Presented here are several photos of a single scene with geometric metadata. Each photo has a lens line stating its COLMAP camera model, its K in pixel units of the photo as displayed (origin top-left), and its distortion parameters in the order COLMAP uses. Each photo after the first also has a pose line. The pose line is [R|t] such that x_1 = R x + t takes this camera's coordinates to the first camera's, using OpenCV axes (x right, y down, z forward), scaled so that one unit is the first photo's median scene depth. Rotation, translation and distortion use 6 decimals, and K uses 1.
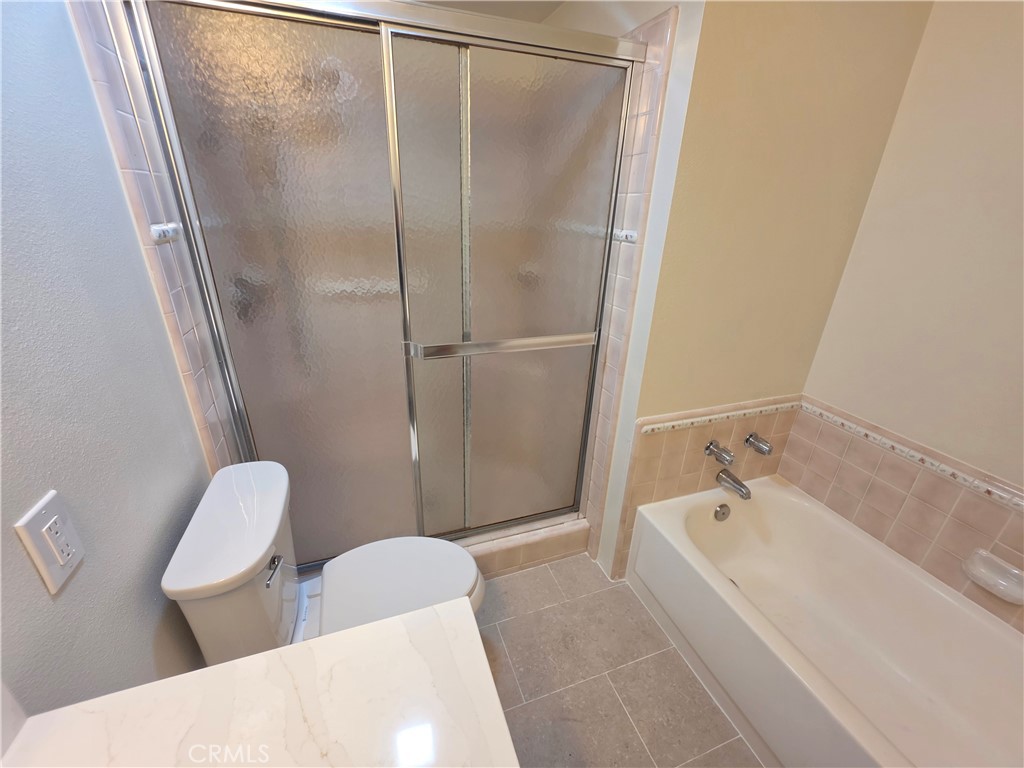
lens RADIAL K [[412.8, 0, 508.7], [0, 412.8, 382.8], [0, 0, 1]] dist [-0.000126, -0.000490]
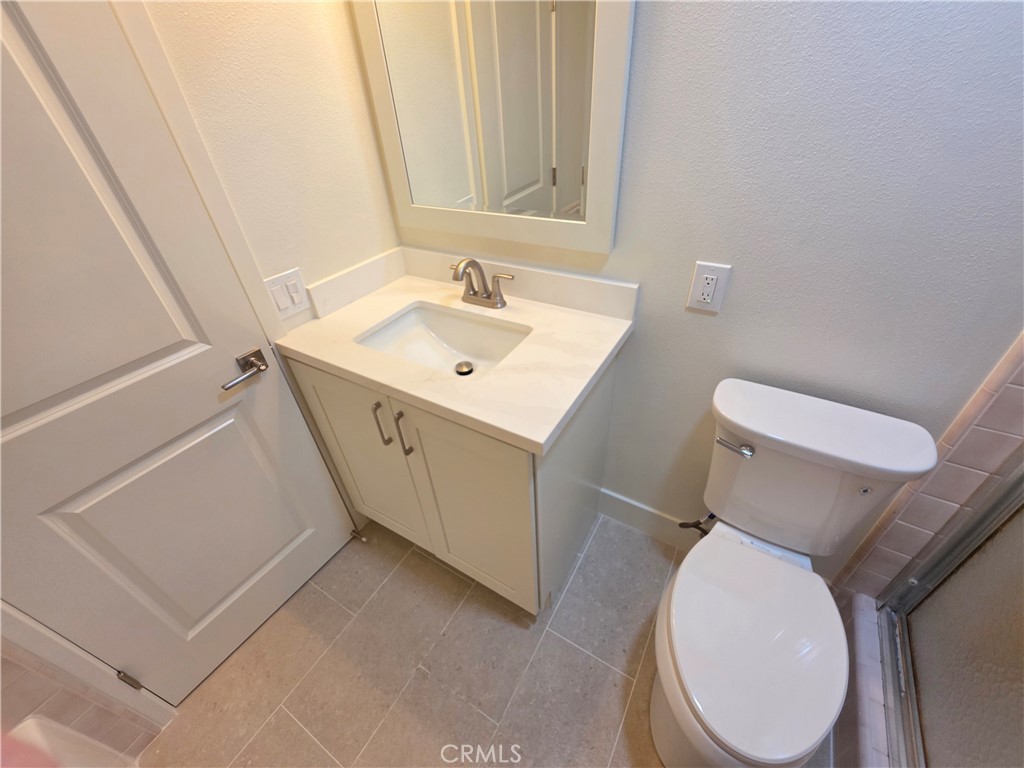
lens RADIAL K [[412.8, 0, 508.7], [0, 412.8, 382.8], [0, 0, 1]] dist [-0.000126, -0.000490]
pose [[-0.772916, 0.388125, -0.501955, 0.315534], [-0.221308, 0.576513, 0.786547, -0.308833], [0.594662, 0.719021, -0.359701, 0.758236]]
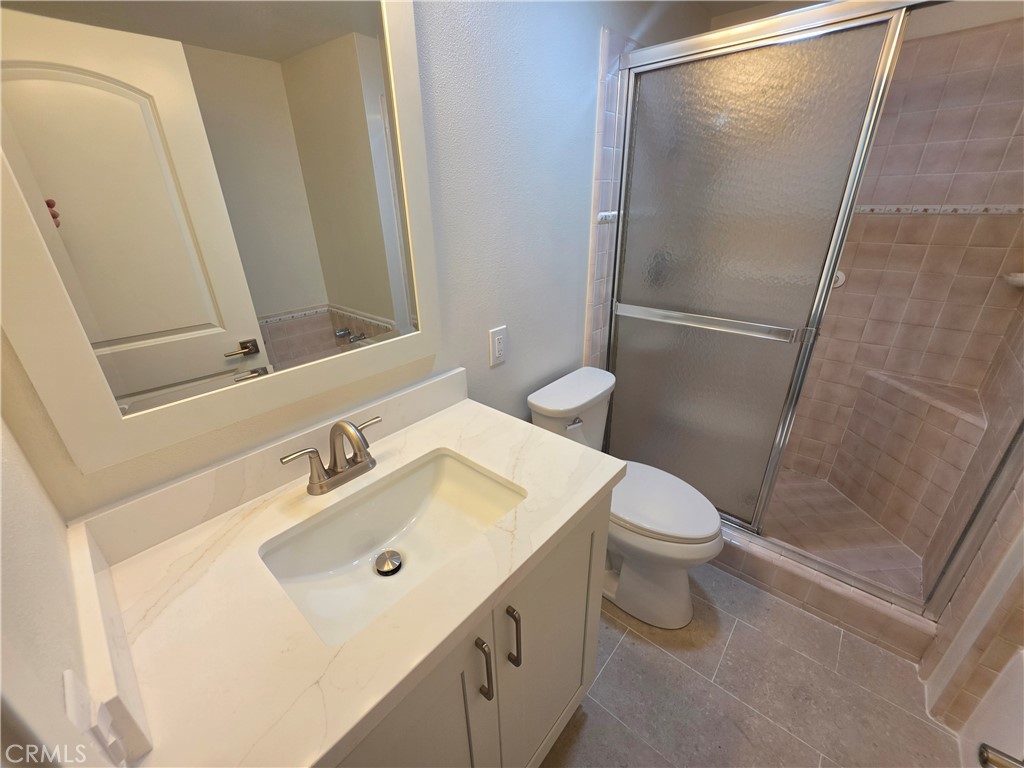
lens RADIAL K [[412.8, 0, 508.7], [0, 412.8, 382.8], [0, 0, 1]] dist [-0.000126, -0.000490]
pose [[0.486555, 0.315951, -0.814518, 0.480703], [-0.310156, 0.934054, 0.177046, 0.077820], [0.816742, 0.166485, 0.552463, -0.113377]]
